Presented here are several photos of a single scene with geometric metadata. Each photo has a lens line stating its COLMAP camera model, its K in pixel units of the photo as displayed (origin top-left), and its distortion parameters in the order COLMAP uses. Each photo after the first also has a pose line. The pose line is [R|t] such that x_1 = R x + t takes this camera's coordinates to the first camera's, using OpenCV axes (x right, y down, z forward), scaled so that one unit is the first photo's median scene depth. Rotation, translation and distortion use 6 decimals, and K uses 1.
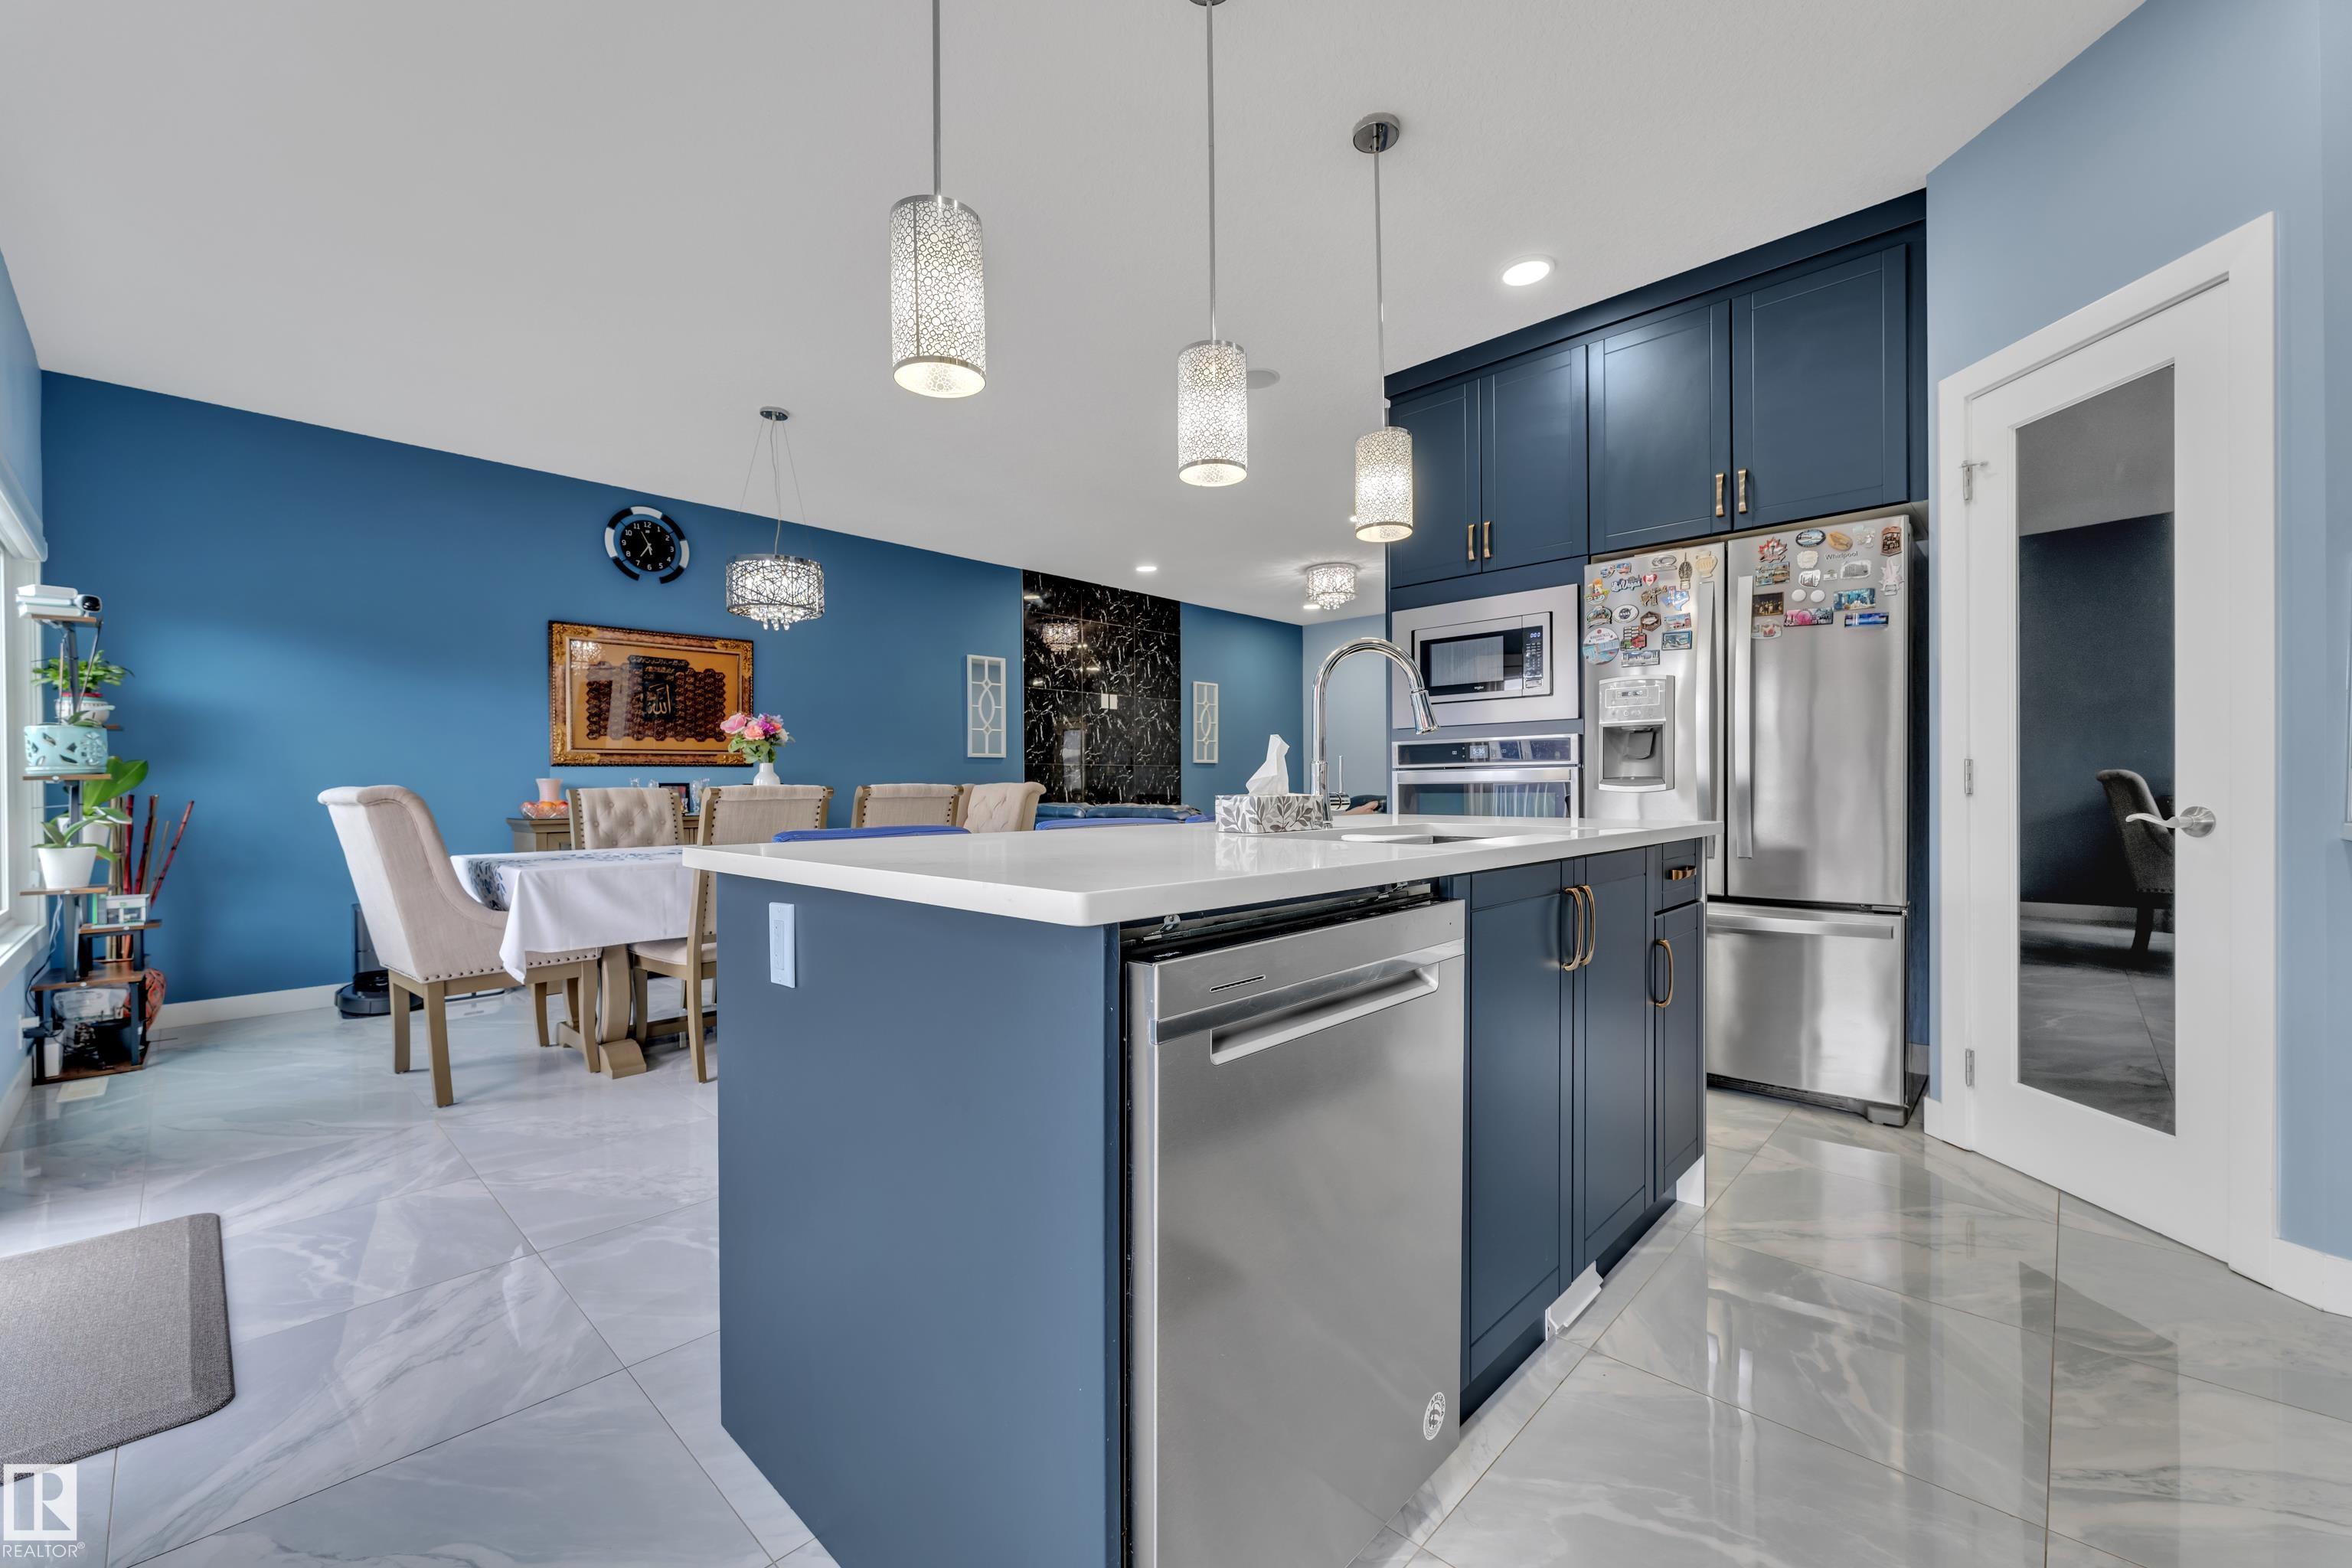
lens RADIAL K [[969.6, 0, 1170.1], [0, 969.6, 790.3], [0, 0, 1]] dist [-0.001536, -0.000729]
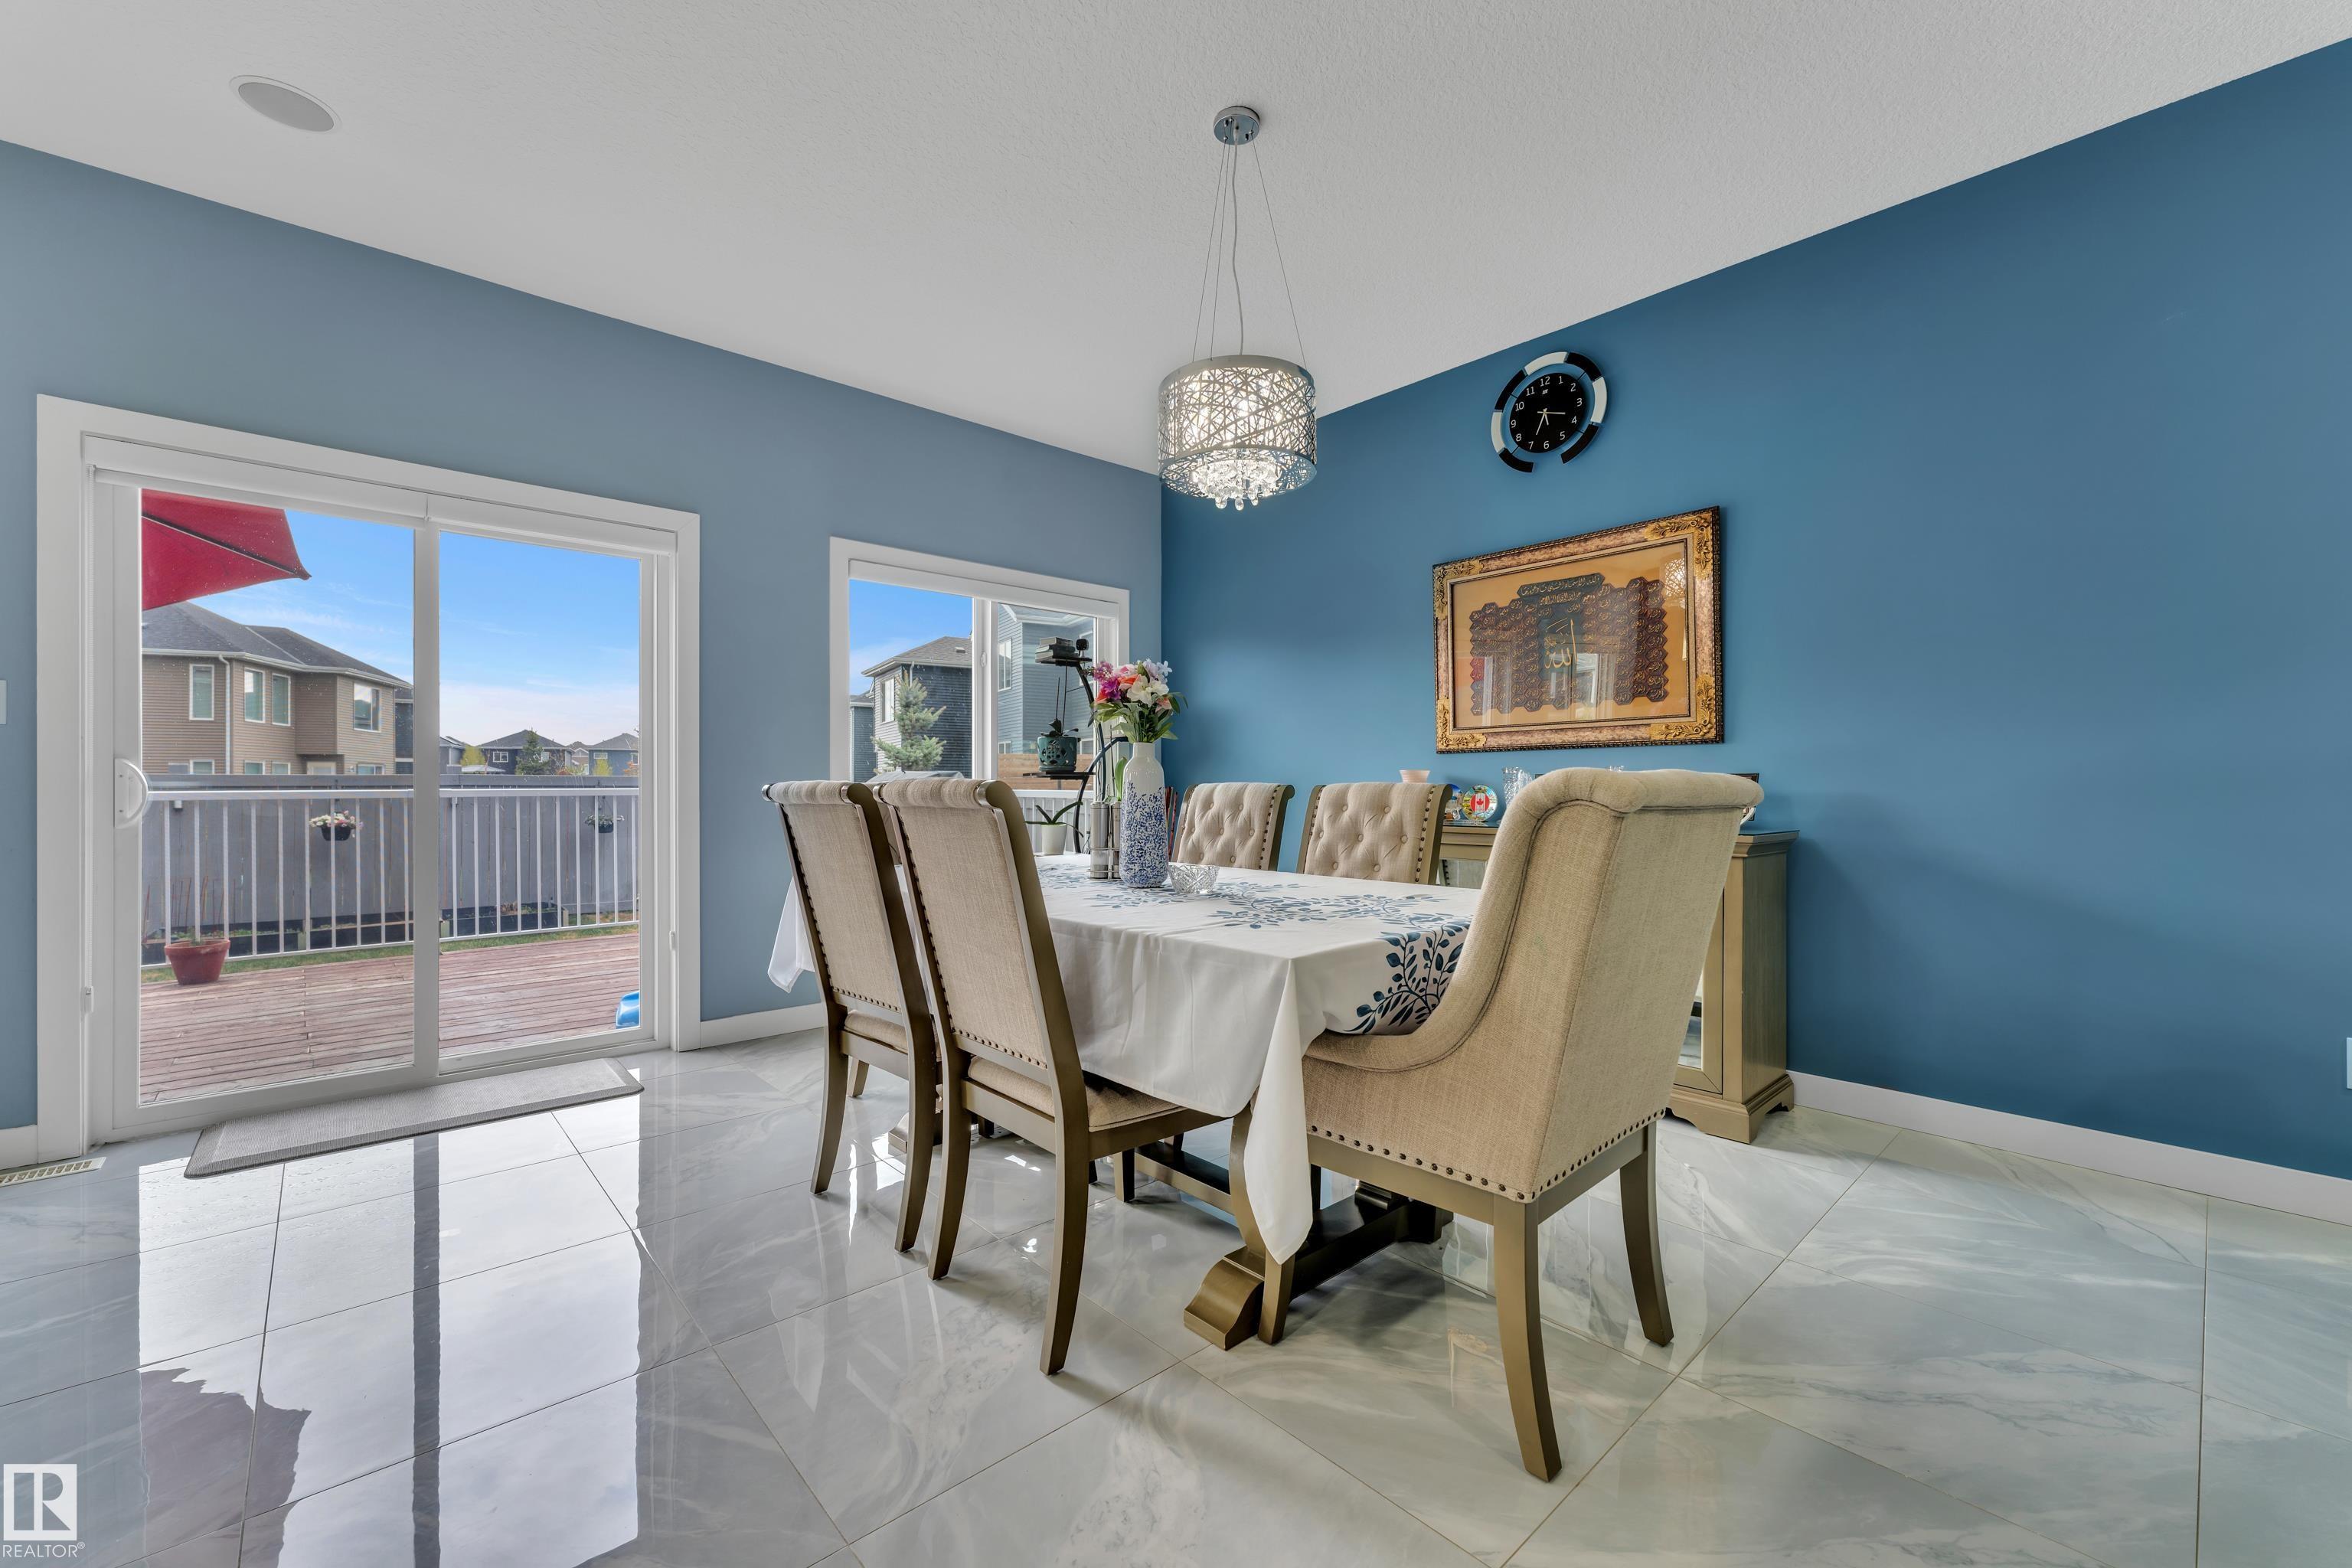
lens RADIAL K [[932.7, 0, 1176.0], [0, 932.7, 784.0], [0, 0, 1]] dist [0.000350, -0.000116]
pose [[-0.065102, 0.002737, -0.997875, 0.110412], [-0.006494, 0.999974, 0.003166, -0.001536], [0.997857, 0.006686, -0.065082, 0.804133]]
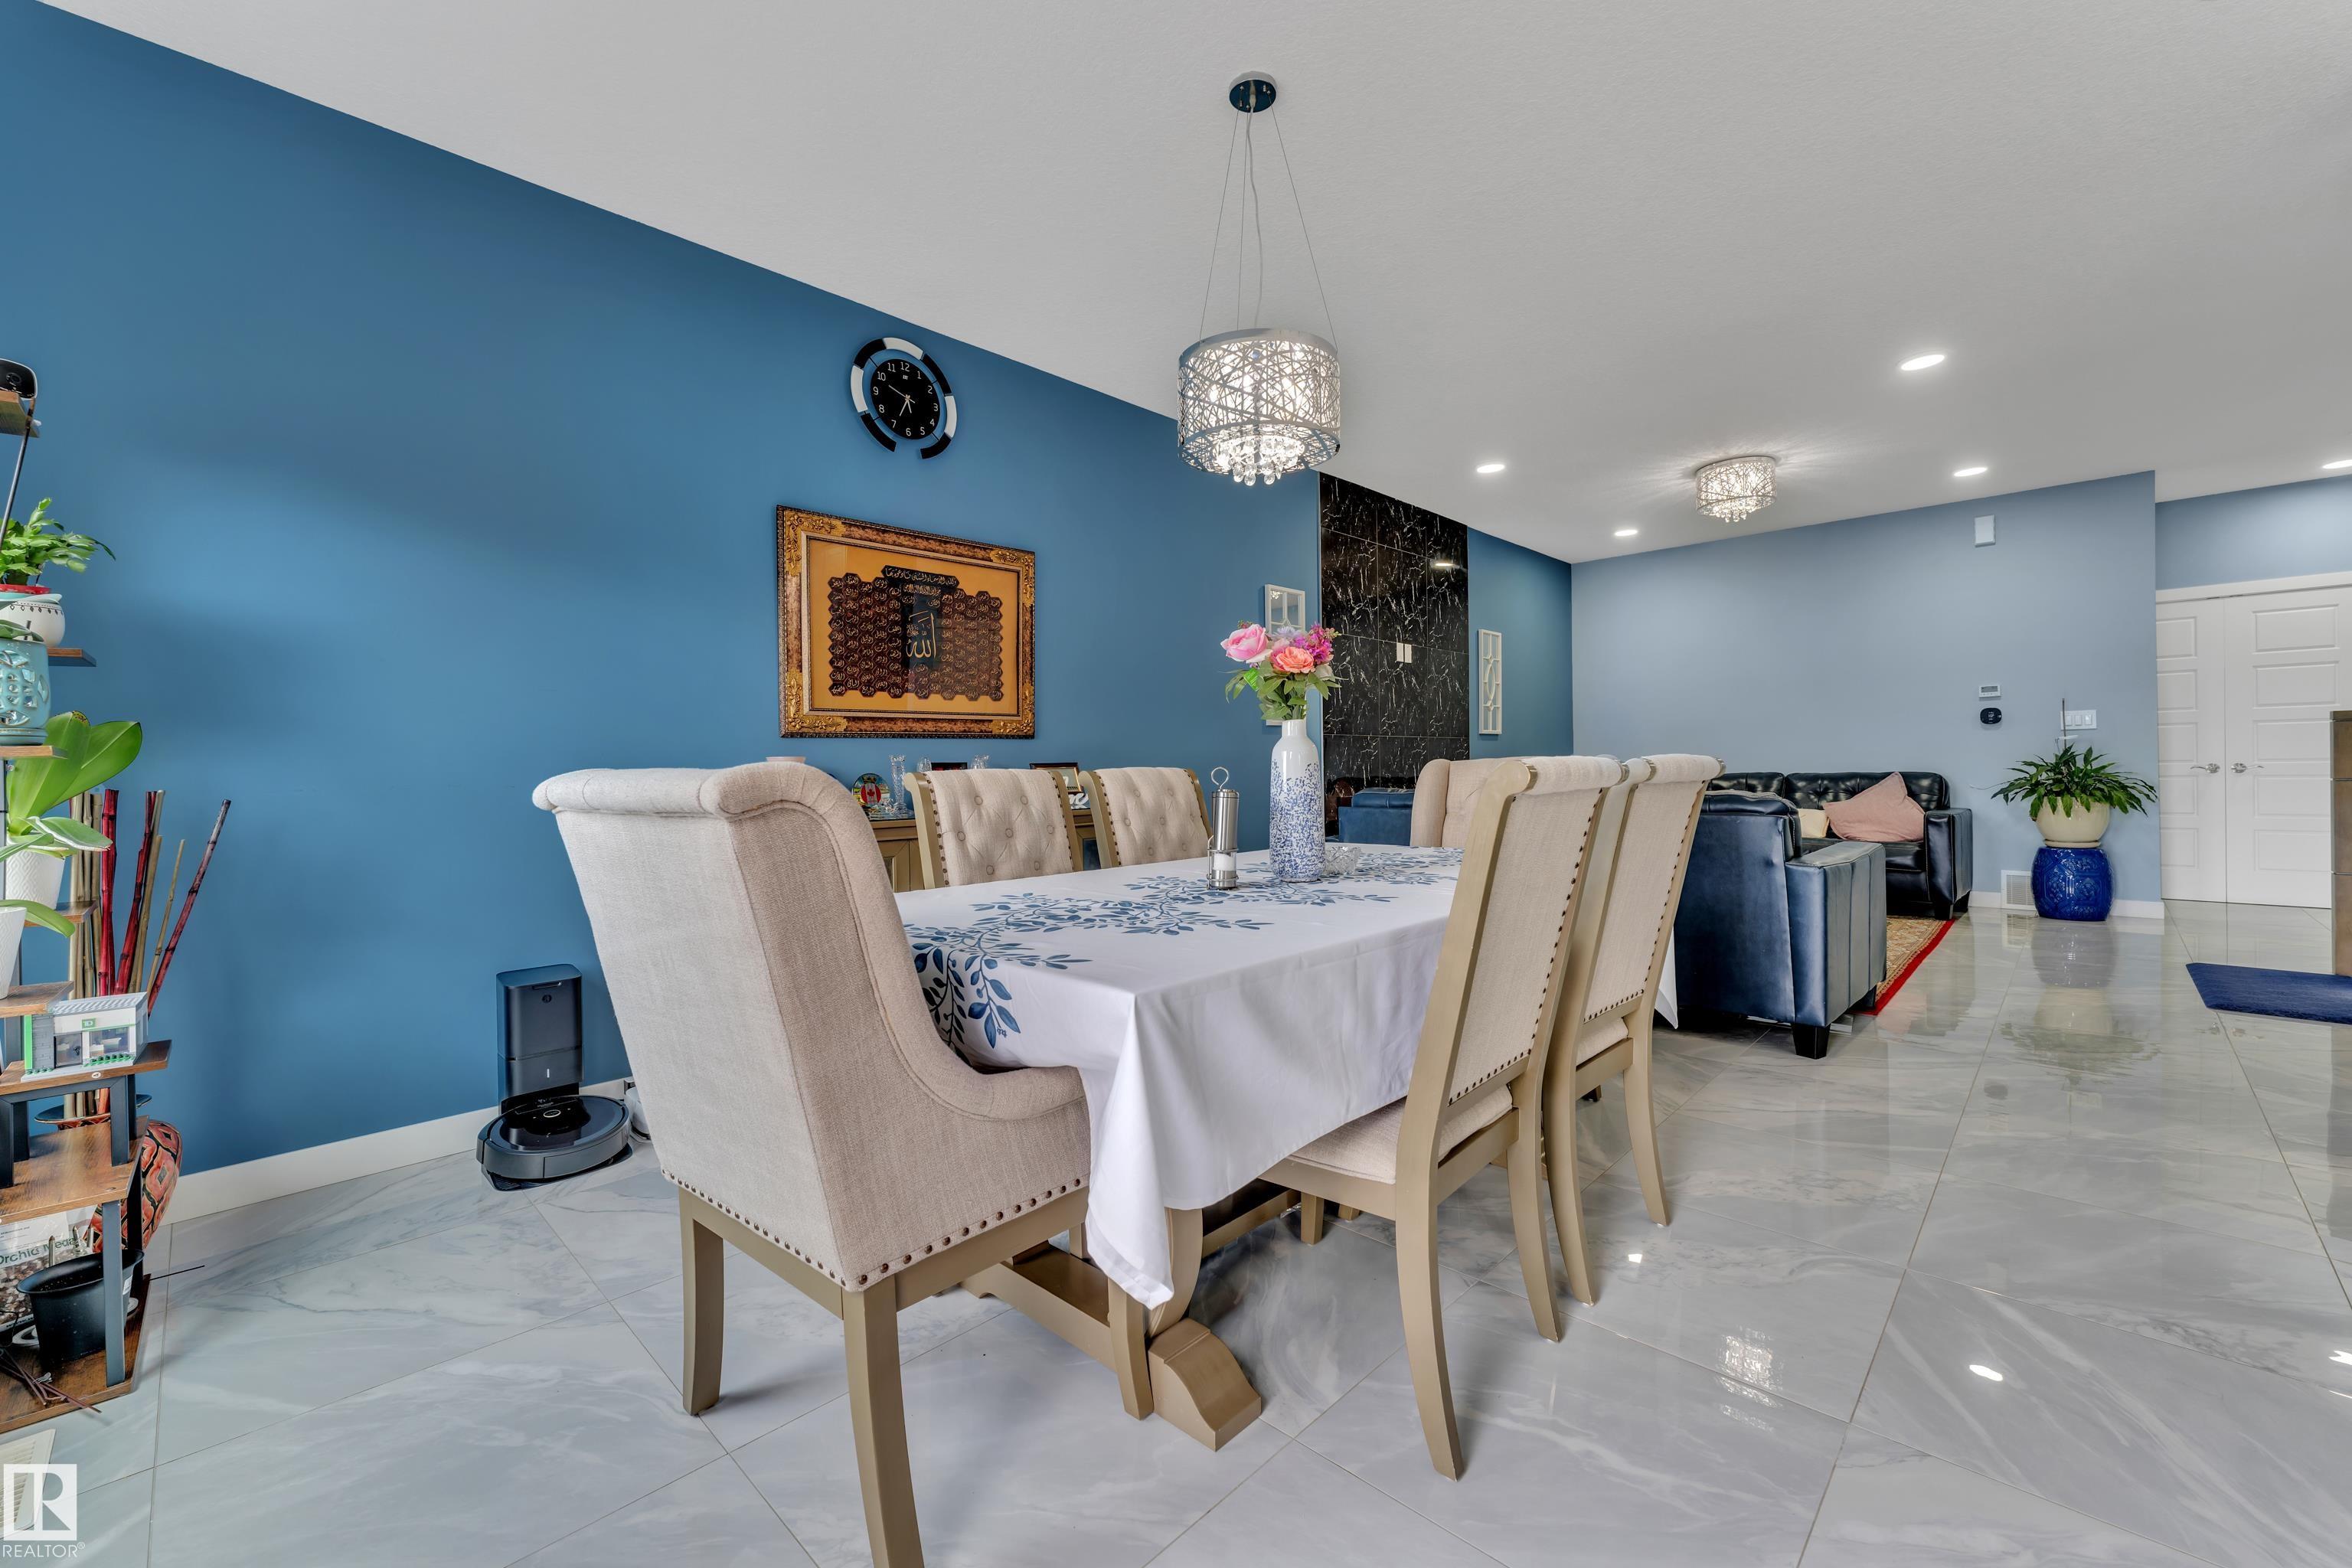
lens RADIAL K [[950.9, 0, 1145.0], [0, 950.9, 777.2], [0, 0, 1]] dist [-0.000395, -0.000055]
pose [[0.999821, -0.009131, -0.016586, -0.374568], [0.009231, 0.999940, 0.005952, -0.000173], [0.016531, -0.006104, 0.999845, 0.365813]]
